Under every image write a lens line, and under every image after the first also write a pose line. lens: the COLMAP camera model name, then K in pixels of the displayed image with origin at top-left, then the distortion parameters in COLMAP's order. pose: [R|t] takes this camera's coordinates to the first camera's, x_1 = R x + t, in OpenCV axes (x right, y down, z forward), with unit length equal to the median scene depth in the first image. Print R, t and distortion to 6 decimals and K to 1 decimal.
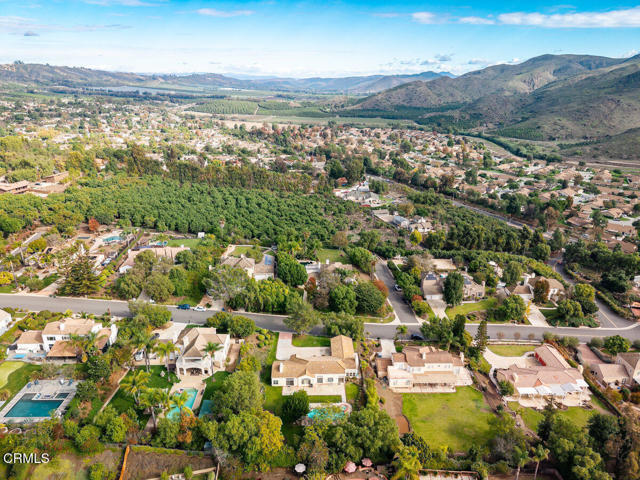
lens RADIAL K [[438.2, 0, 320.8], [0, 438.2, 239.4], [0, 0, 1]] dist [0.002939, -0.007522]
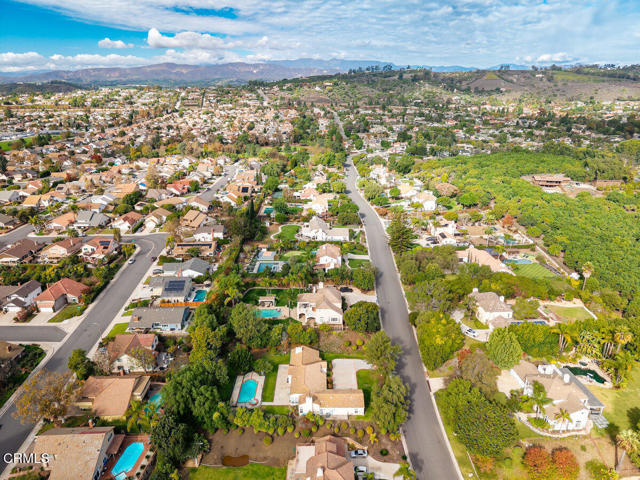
lens RADIAL K [[438.2, 0, 316.4], [0, 438.2, 241.3], [0, 0, 1]] dist [0.002939, -0.007522]
pose [[-0.066561, 0.322701, -0.944158, 0.507513], [-0.327121, 0.886899, 0.326193, -0.184551], [0.942635, 0.330566, 0.046529, 0.562149]]
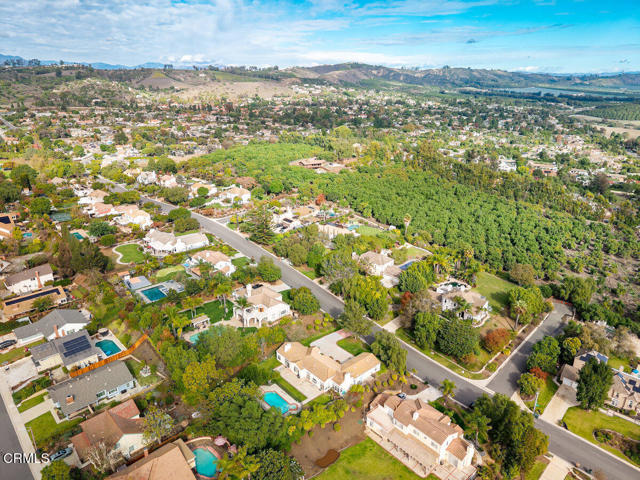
lens RADIAL K [[438.2, 0, 318.6], [0, 438.2, 238.6], [0, 0, 1]] dist [0.002939, -0.007522]
pose [[0.629363, 0.249423, -0.735996, 0.420834], [-0.252997, 0.961259, 0.109421, -0.060862], [0.734775, 0.117339, 0.668084, 0.193337]]
